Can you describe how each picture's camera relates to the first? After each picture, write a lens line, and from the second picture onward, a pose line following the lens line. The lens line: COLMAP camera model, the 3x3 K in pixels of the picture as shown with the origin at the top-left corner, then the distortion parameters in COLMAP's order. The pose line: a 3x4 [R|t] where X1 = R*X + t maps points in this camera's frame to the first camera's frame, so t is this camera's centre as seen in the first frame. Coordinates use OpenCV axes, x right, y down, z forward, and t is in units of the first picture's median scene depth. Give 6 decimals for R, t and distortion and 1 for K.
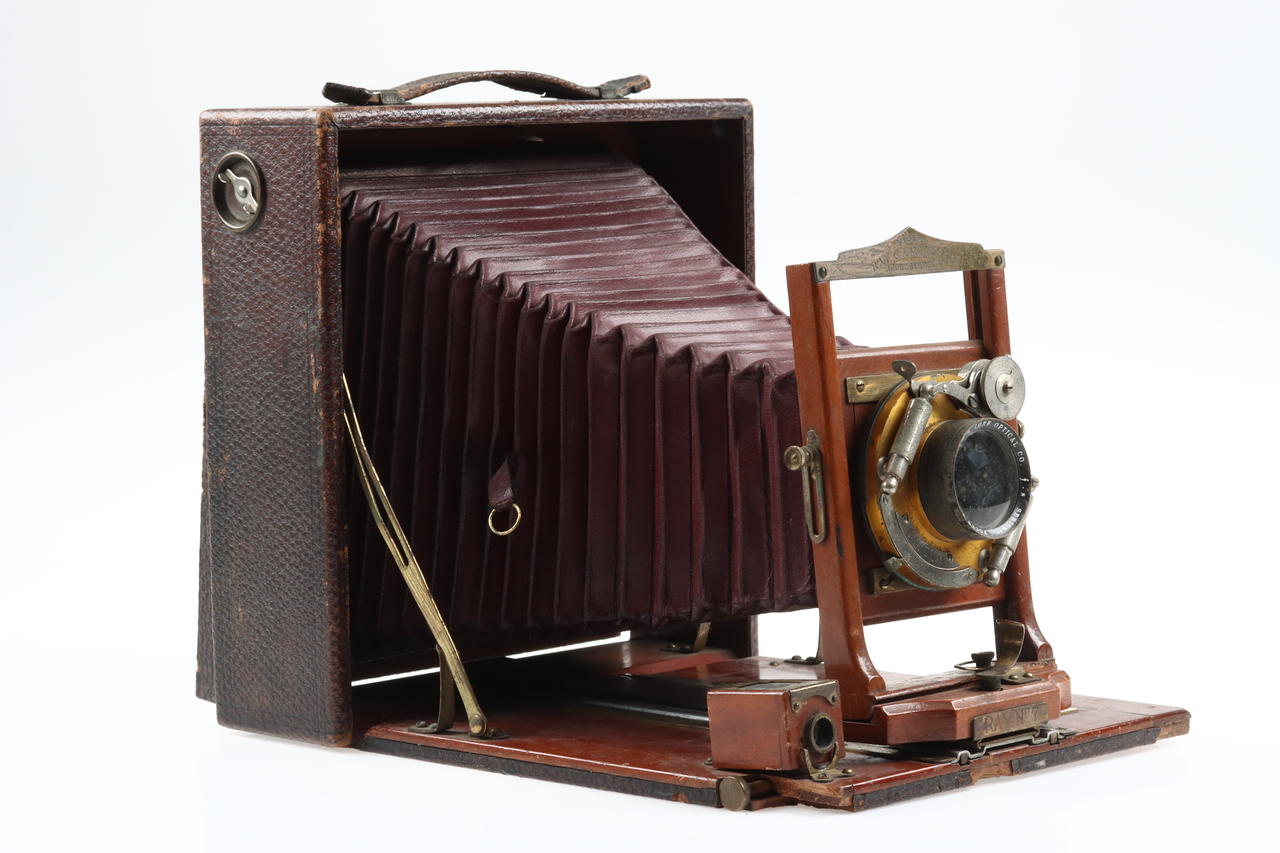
lens RADIAL K [[3873.2, 0, 639.8], [0, 3873.2, 426.7], [0, 0, 1]] dist [-0.352489, 0.000000]
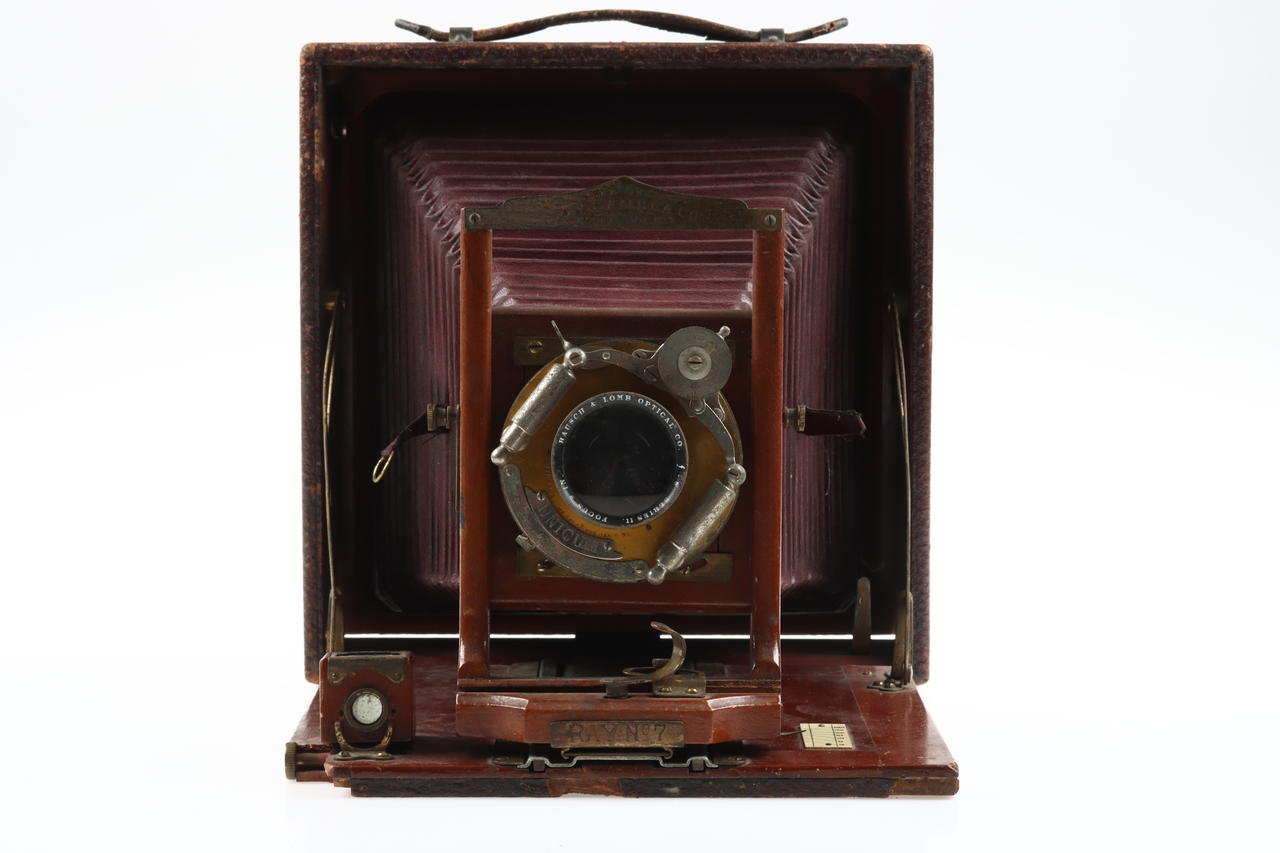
lens RADIAL K [[3873.2, 0, 639.5], [0, 3873.2, 428.1], [0, 0, 1]] dist [-0.352489, 0.000000]
pose [[0.709557, 0.079343, -0.700166, 0.695008], [-0.079550, 0.996308, 0.032285, -0.022307], [0.700143, 0.032790, 0.713249, 0.356428]]
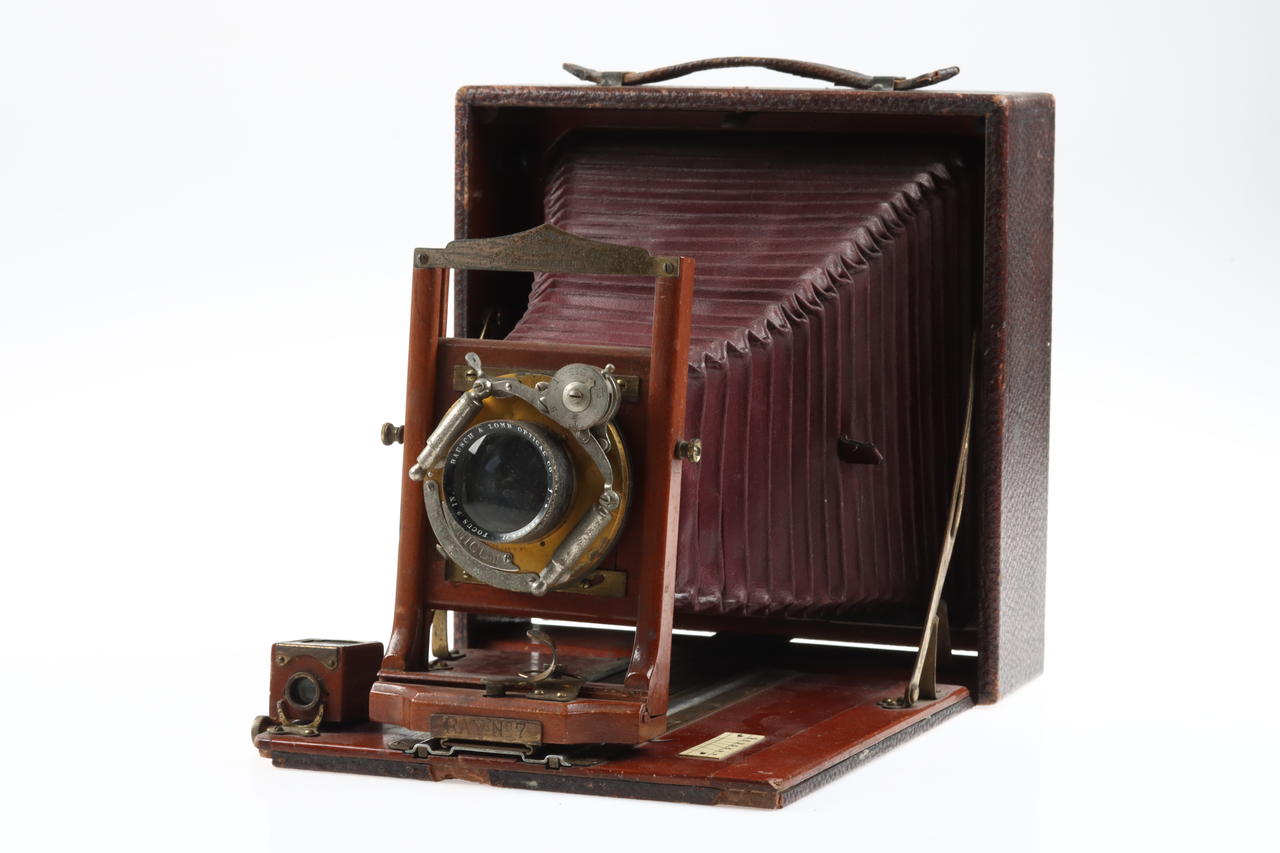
lens RADIAL K [[3873.2, 0, 640.1], [0, 3873.2, 427.2], [0, 0, 1]] dist [-0.352489, 0.000000]
pose [[0.394191, 0.113721, -0.911966, 0.969911], [-0.101045, 0.991662, 0.079983, -0.080130], [0.913457, 0.060621, 0.402395, 0.616413]]
